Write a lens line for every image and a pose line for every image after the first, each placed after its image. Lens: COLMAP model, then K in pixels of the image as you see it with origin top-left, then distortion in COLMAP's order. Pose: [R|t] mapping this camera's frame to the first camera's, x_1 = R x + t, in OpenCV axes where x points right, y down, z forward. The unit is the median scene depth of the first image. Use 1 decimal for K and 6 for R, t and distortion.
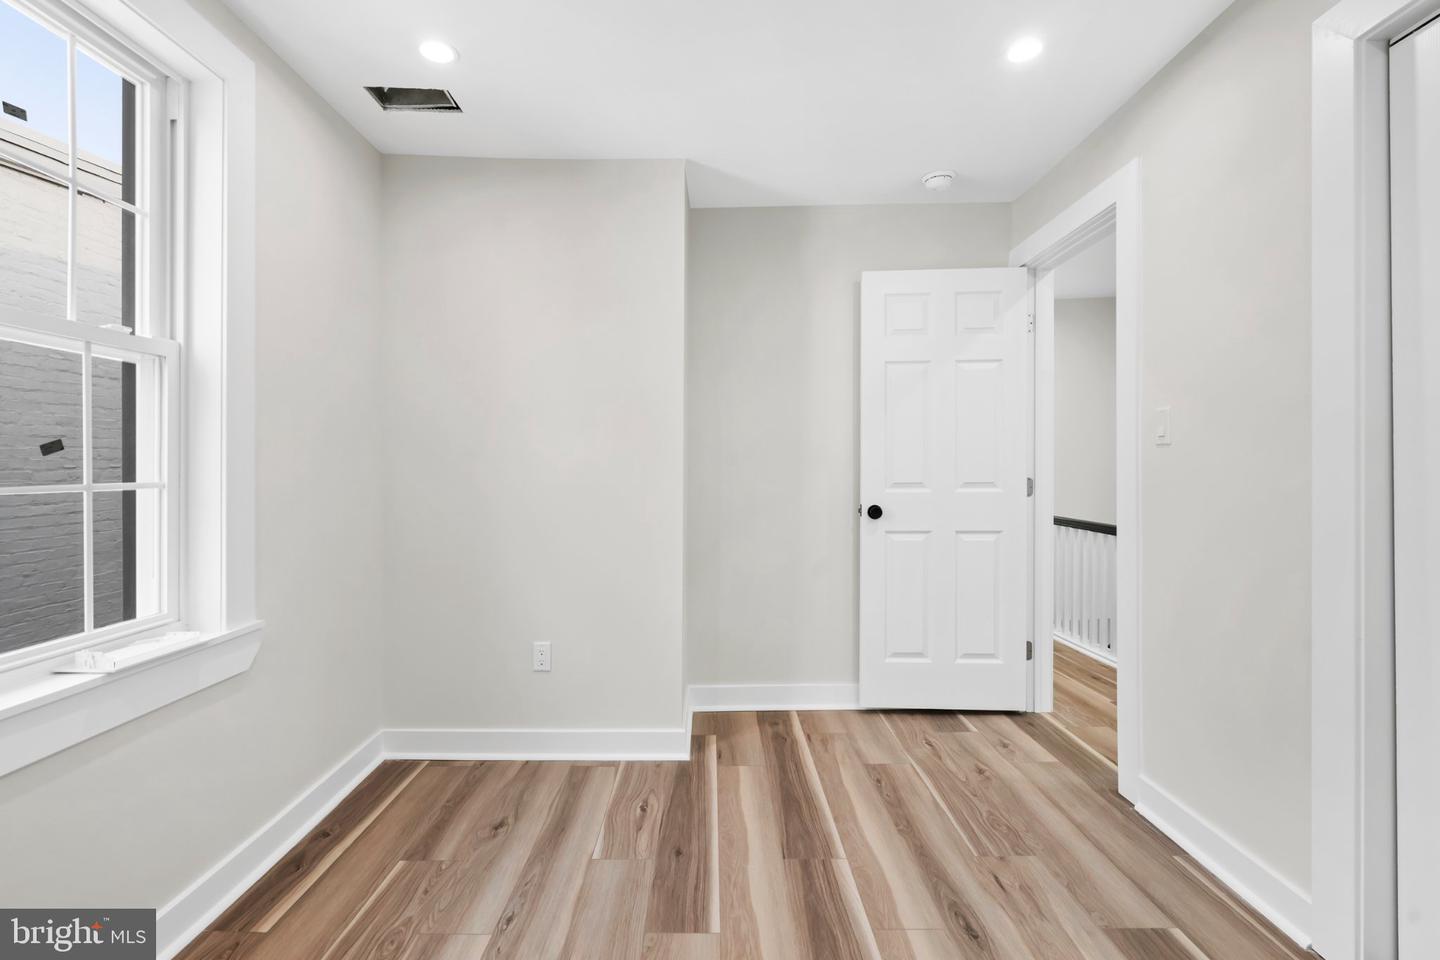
lens RADIAL K [[665.7, 0, 720.0], [0, 665.7, 480.0], [0, 0, 1]] dist [-0.002765, 0.000188]
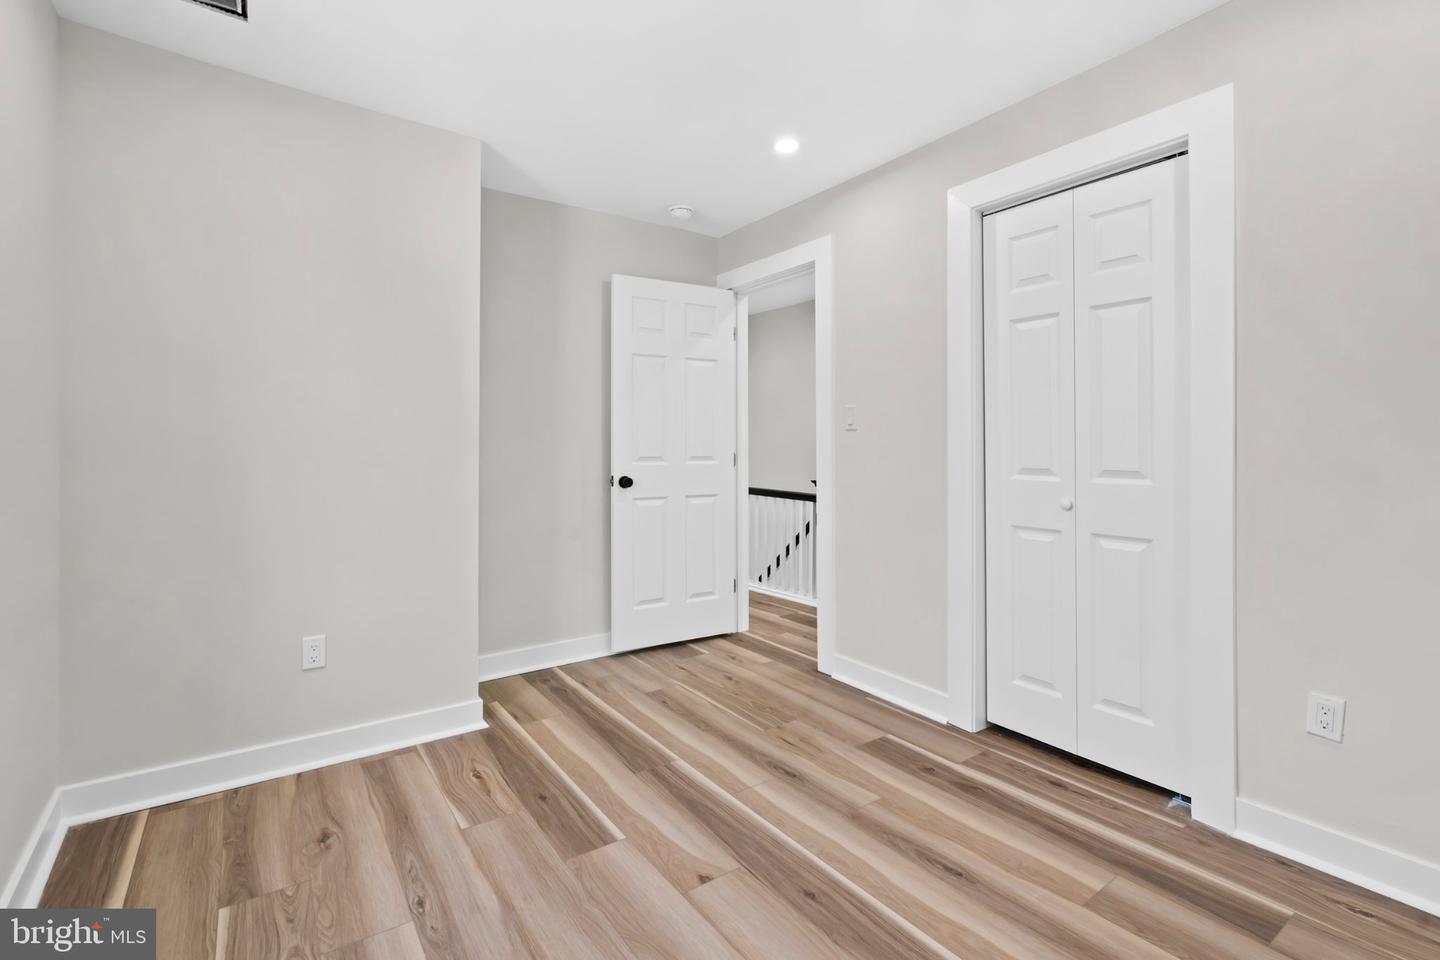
lens RADIAL K [[649.5, 0, 712.0], [0, 649.5, 456.2], [0, 0, 1]] dist [-0.000855, 0.000419]
pose [[0.816940, -0.000648, 0.576723, -0.386682], [0.003043, 0.999990, -0.003186, 0.009292], [-0.576715, 0.004358, 0.816934, -0.018323]]
